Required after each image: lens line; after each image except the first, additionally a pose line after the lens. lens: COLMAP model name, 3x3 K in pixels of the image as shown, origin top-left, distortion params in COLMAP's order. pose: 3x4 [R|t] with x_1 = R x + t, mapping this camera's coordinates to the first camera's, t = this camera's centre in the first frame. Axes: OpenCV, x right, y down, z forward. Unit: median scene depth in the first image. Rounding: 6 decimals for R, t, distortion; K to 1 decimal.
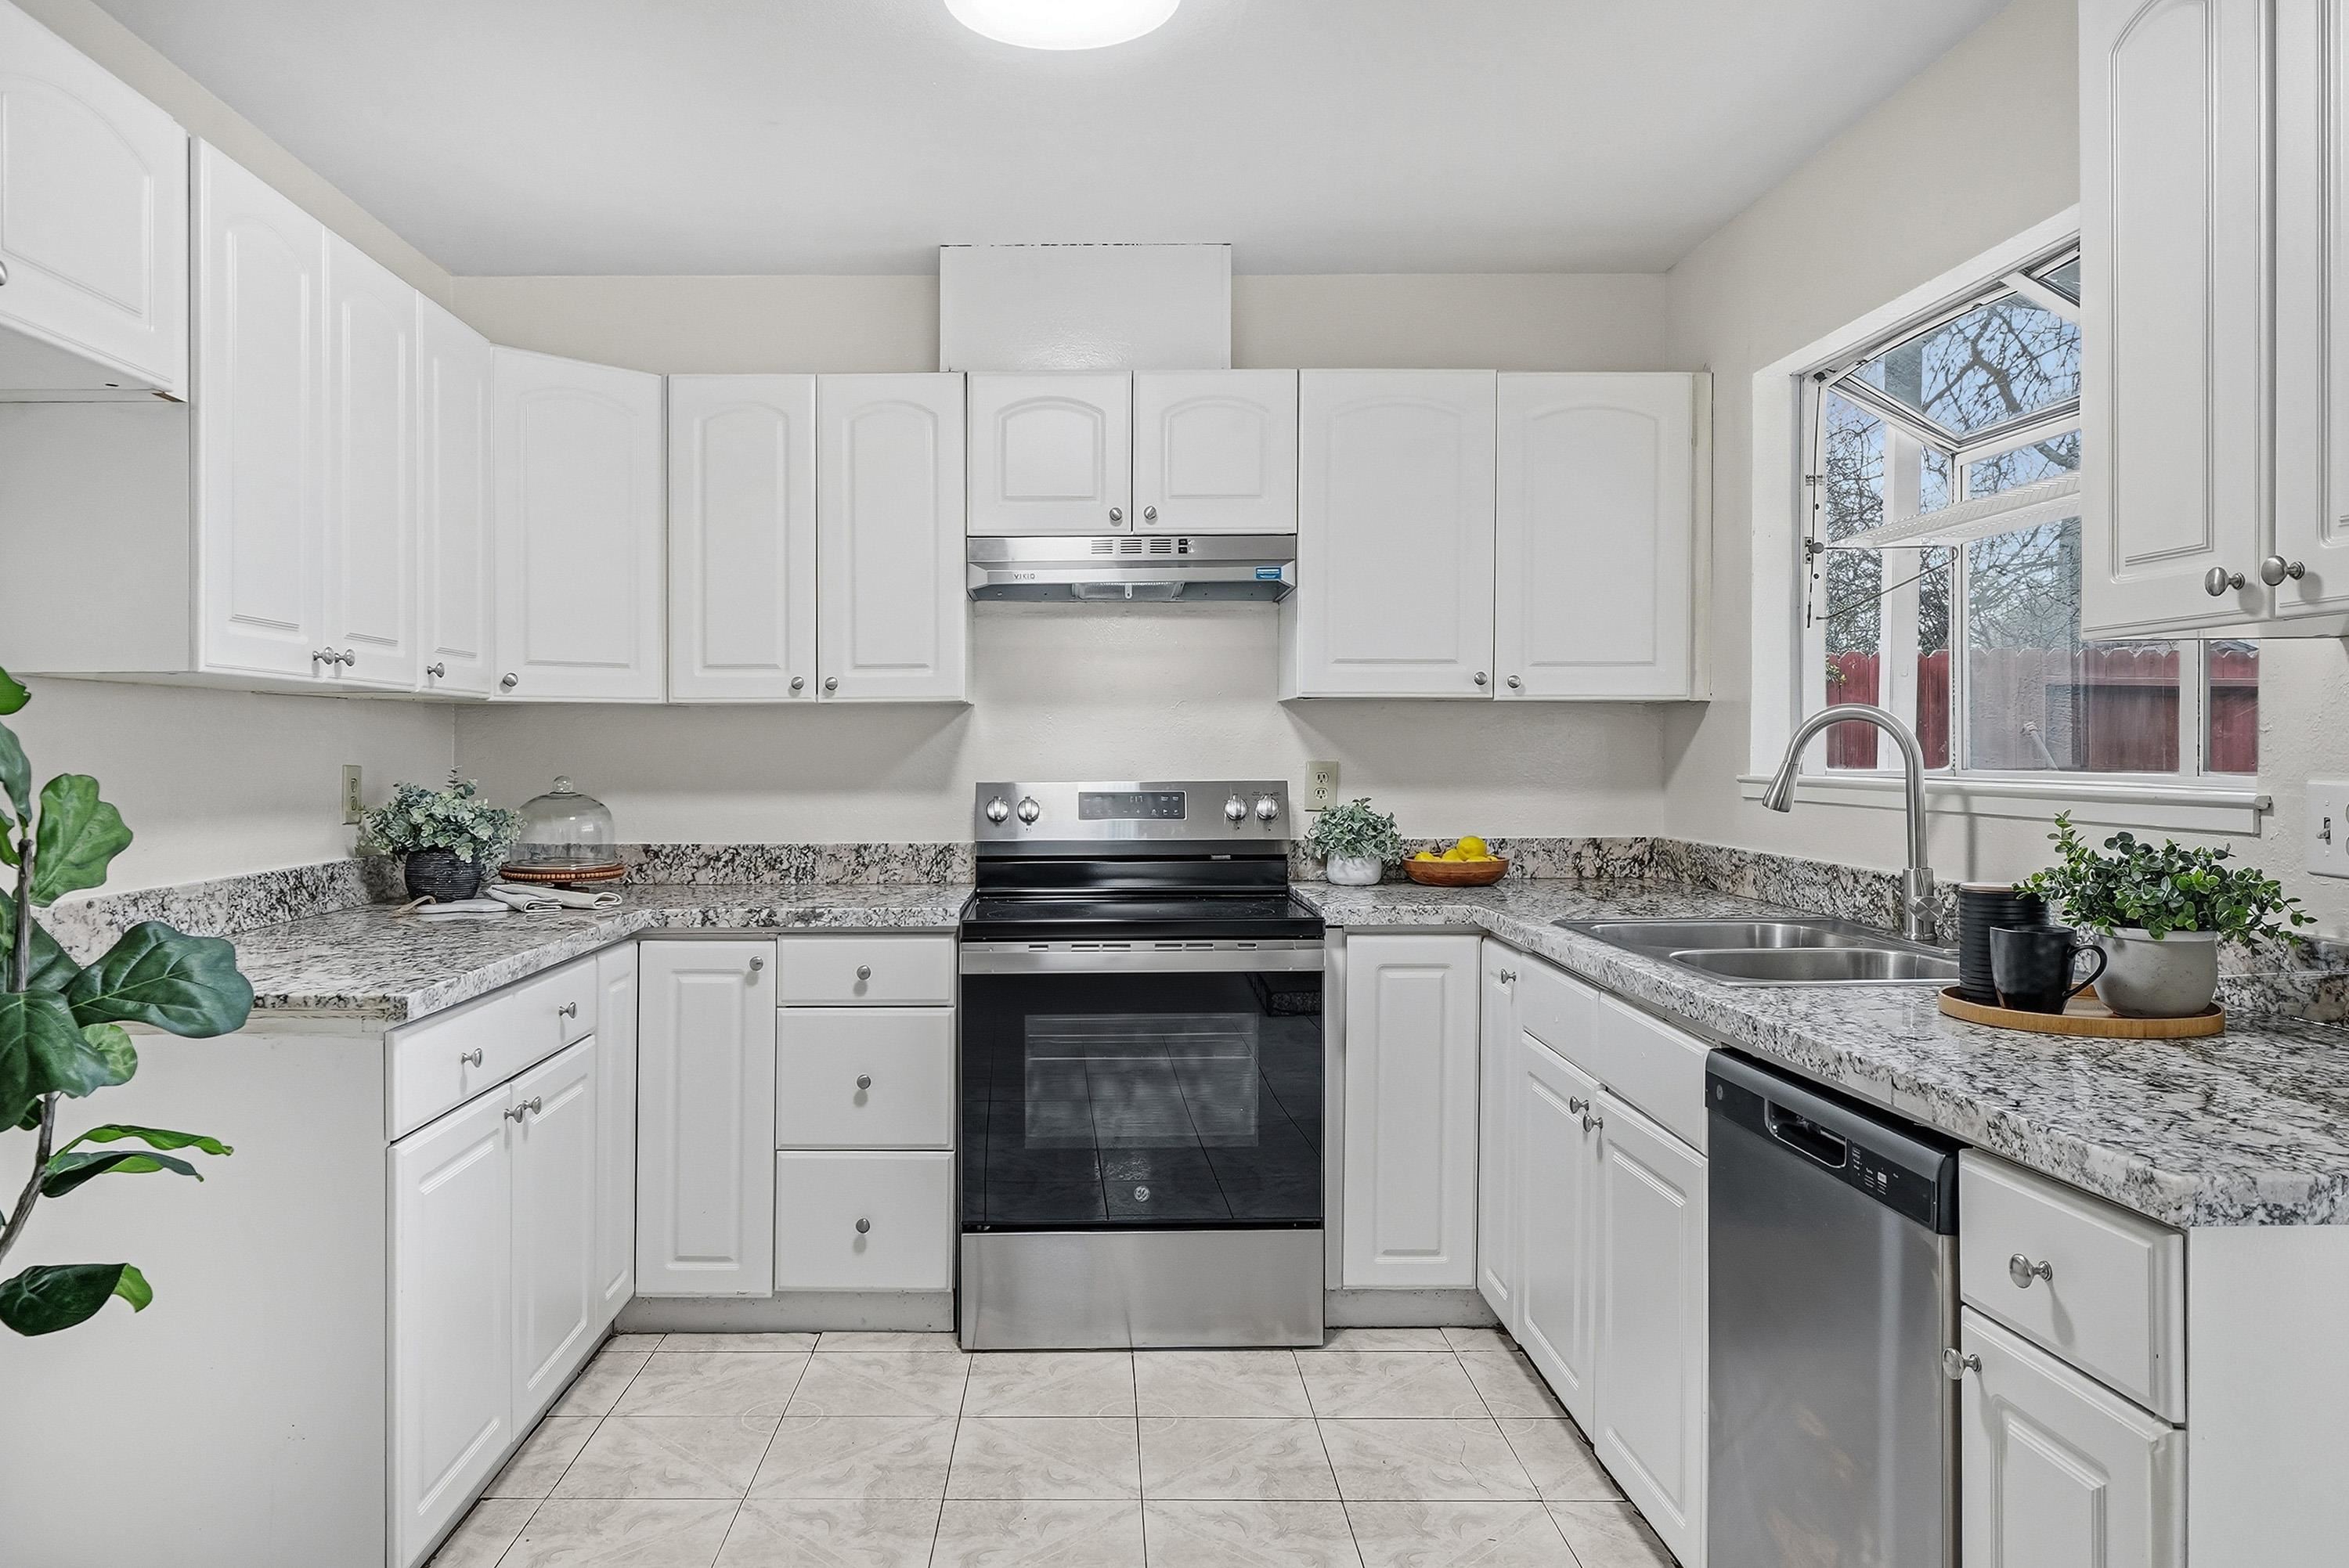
lens RADIAL K [[1617.7, 0, 1074.7], [0, 1617.7, 770.0], [0, 0, 1]] dist [0.001151, -0.008943]
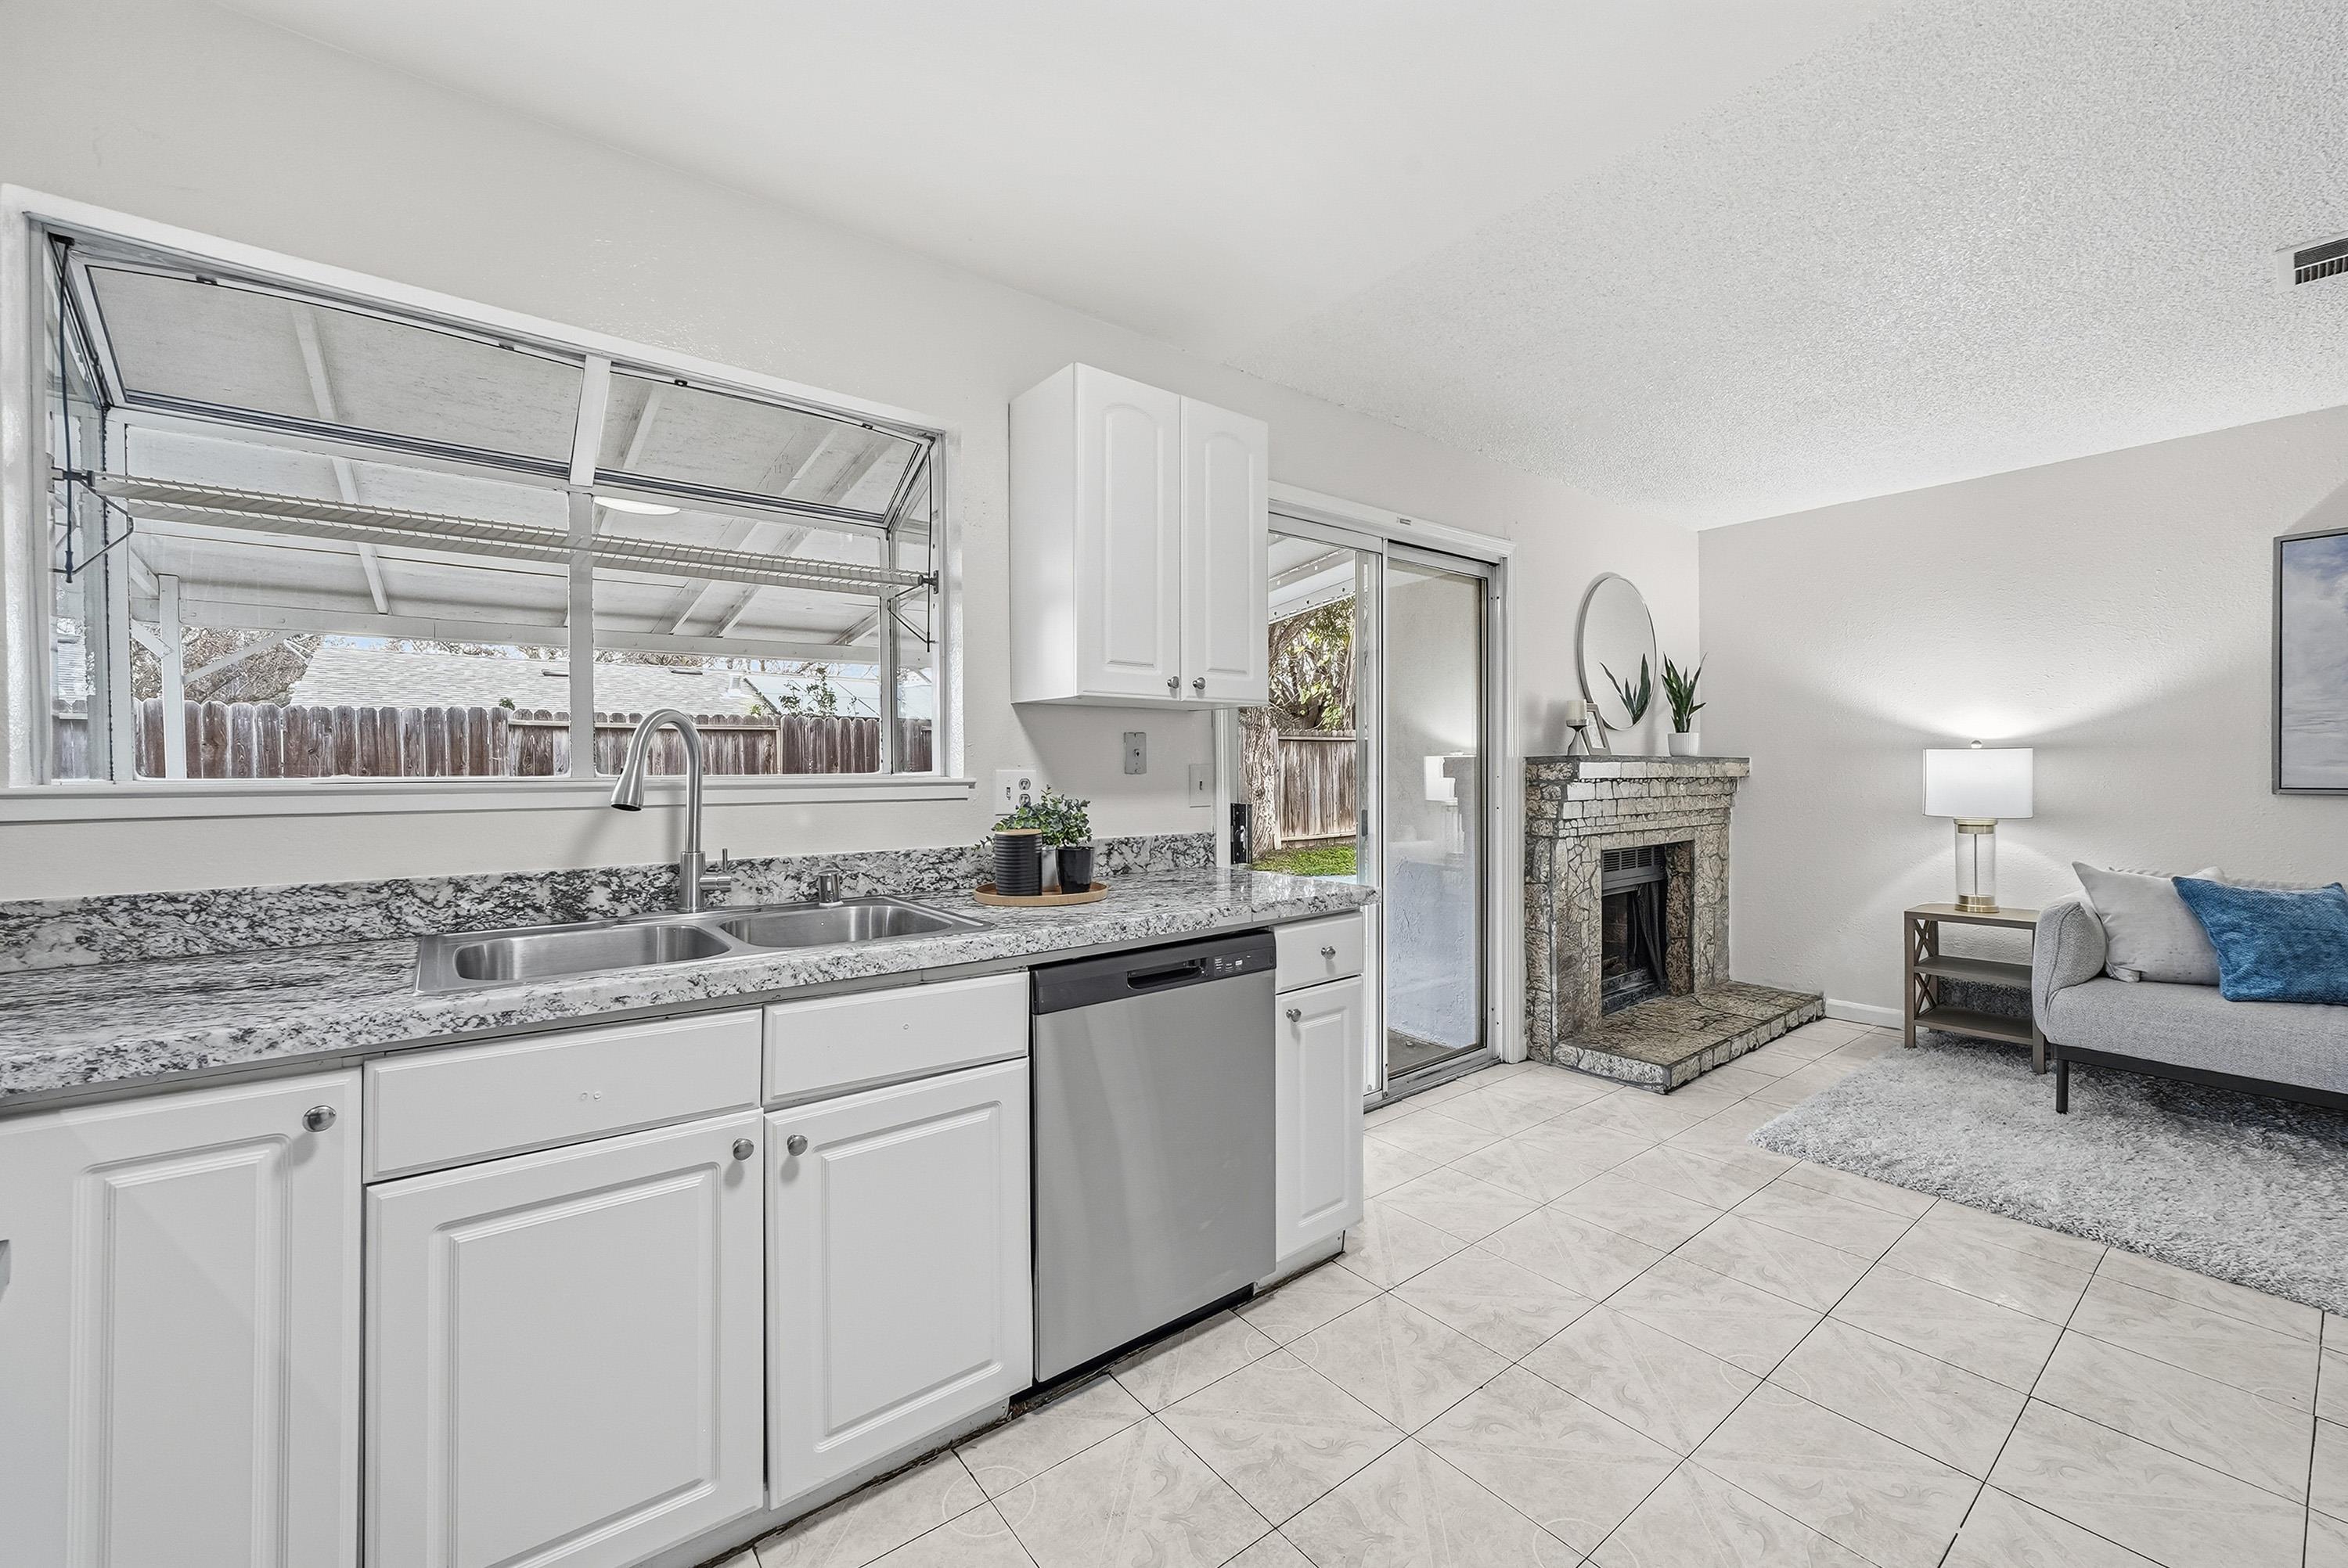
lens RADIAL K [[926.6, 0, 1175.1], [0, 926.6, 772.2], [0, 0, 1]] dist [-0.012237, 0.002932]
pose [[-0.620432, 0.008096, 0.784218, -0.178527], [0.019294, 0.999802, 0.004942, 0.004504], [-0.784023, 0.018197, -0.620466, 0.874109]]
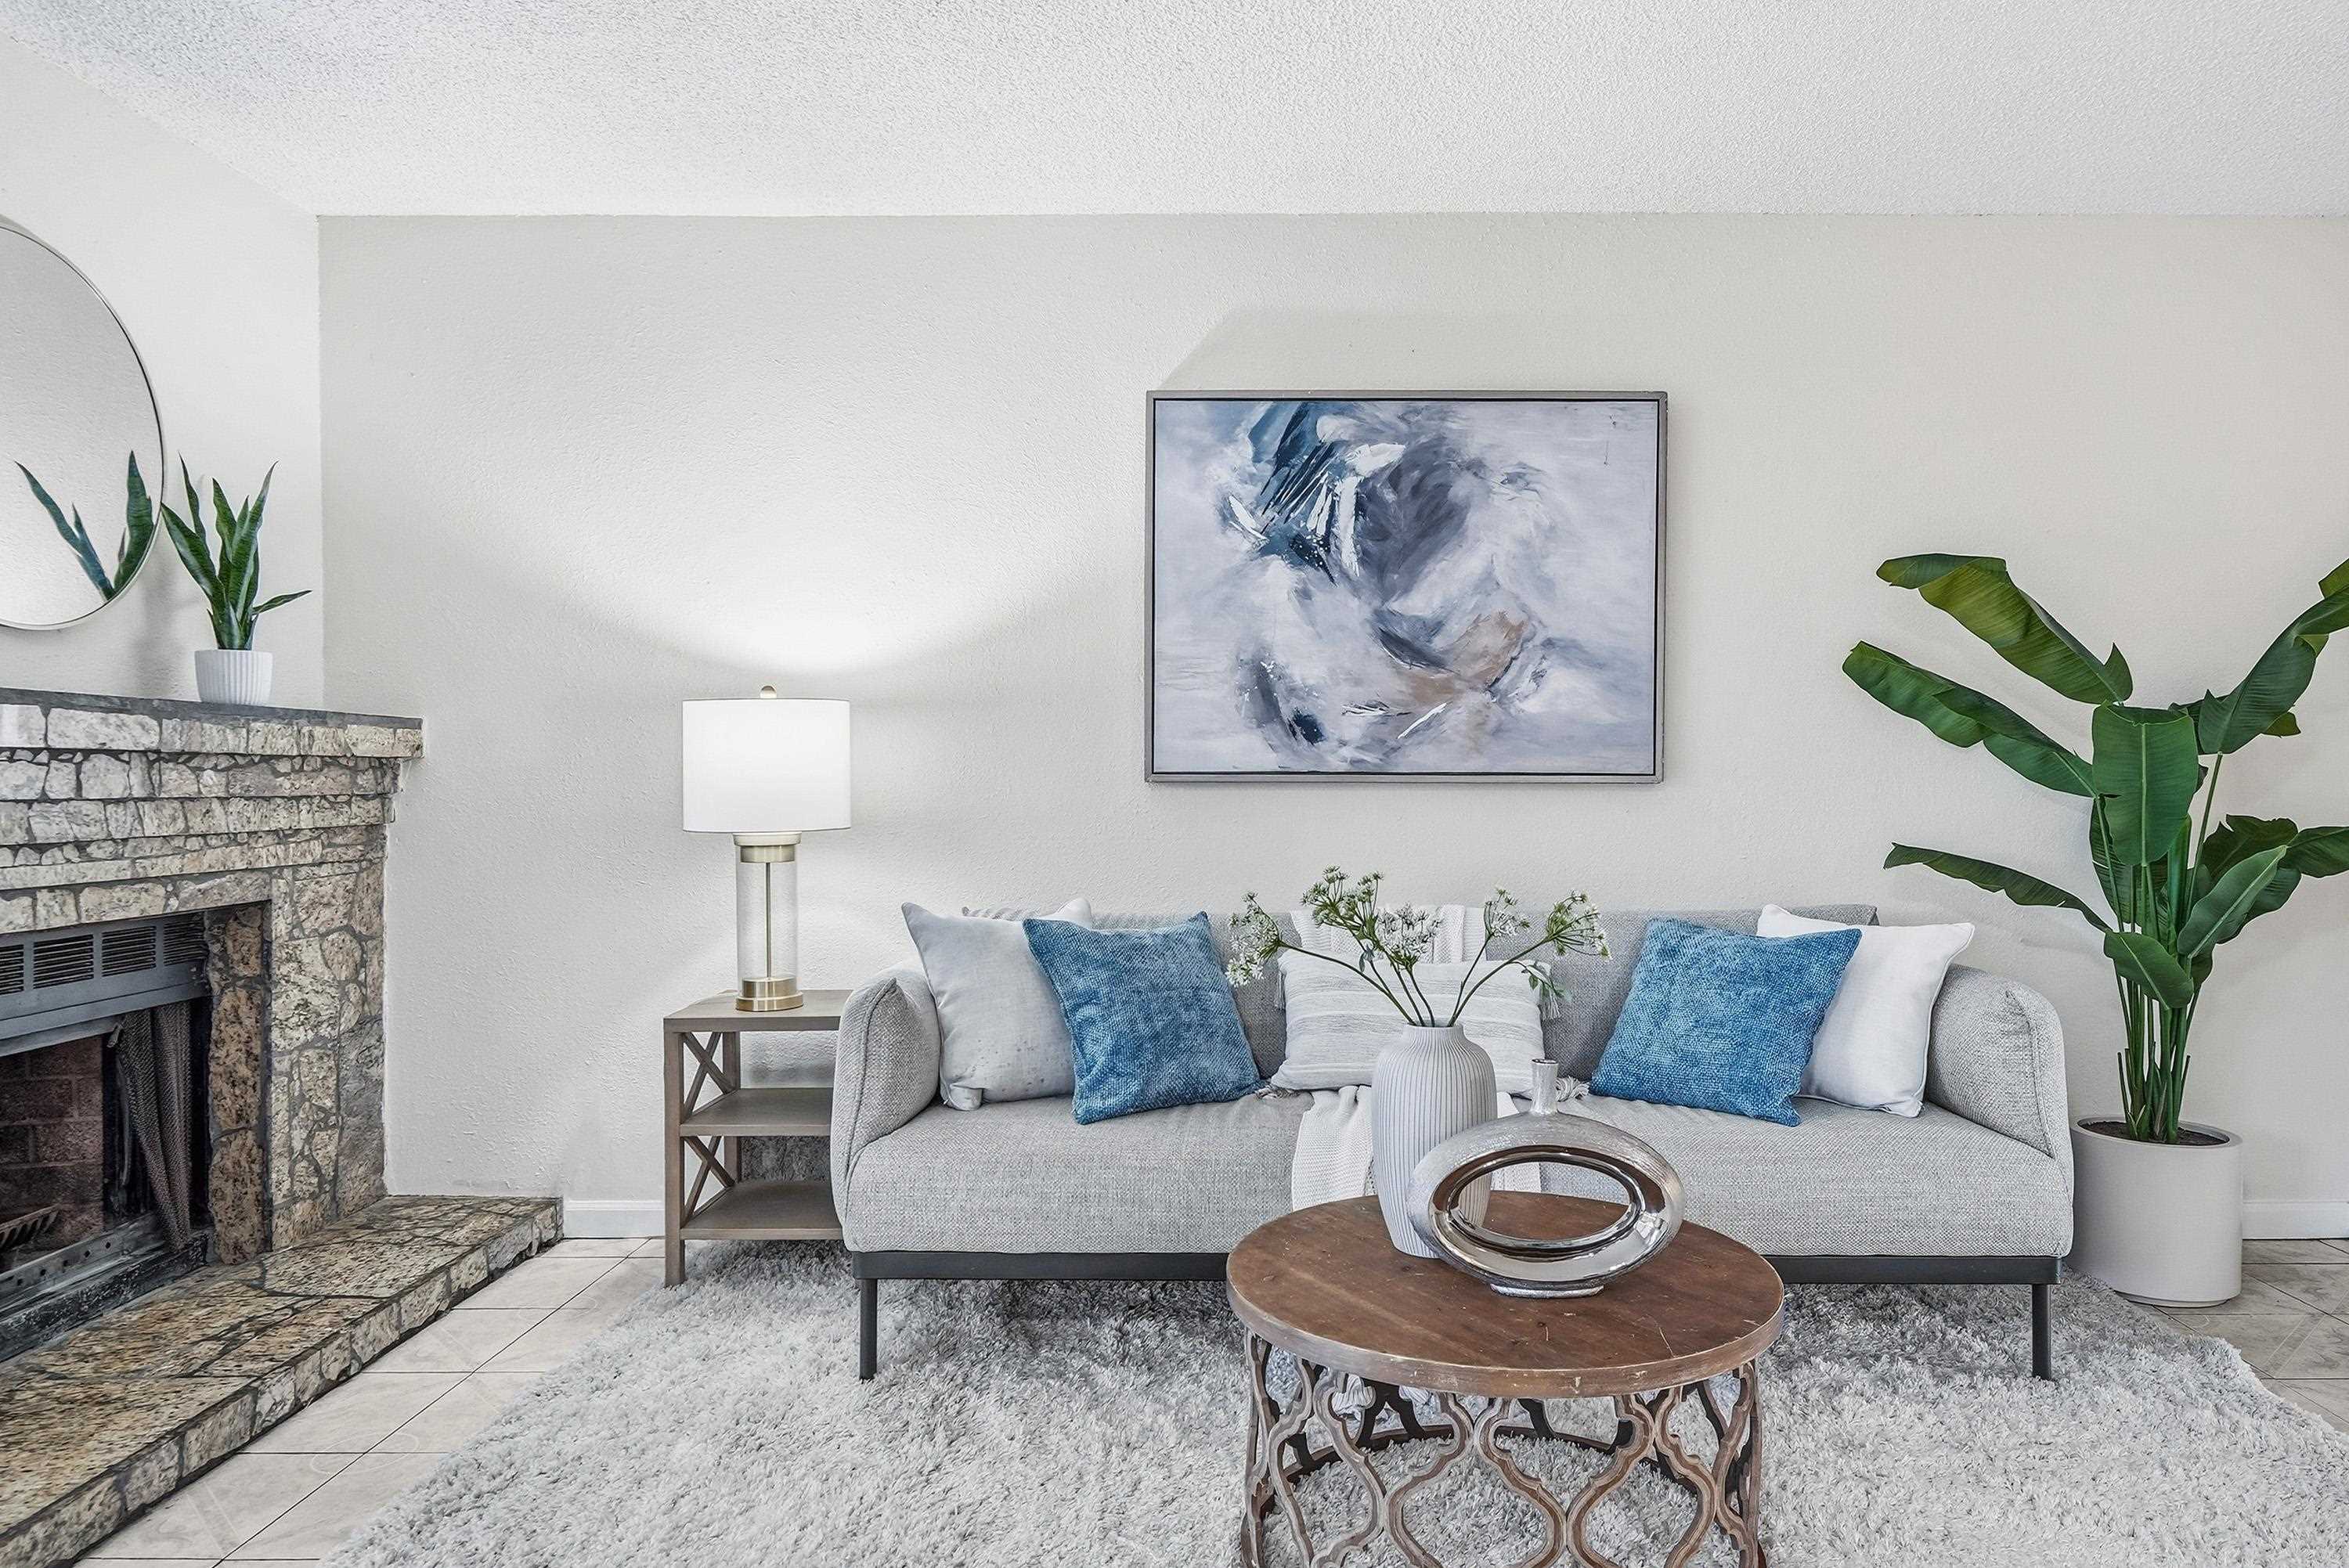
lens RADIAL K [[1503.0, 0, 1273.0], [0, 1503.0, 795.4], [0, 0, 1]] dist [-0.005018, 0.001470]
pose [[-0.999910, 0.006265, -0.011839, -0.213798], [0.005957, 0.999646, 0.025930, 0.036235], [0.011998, 0.025857, -0.999594, 0.423356]]
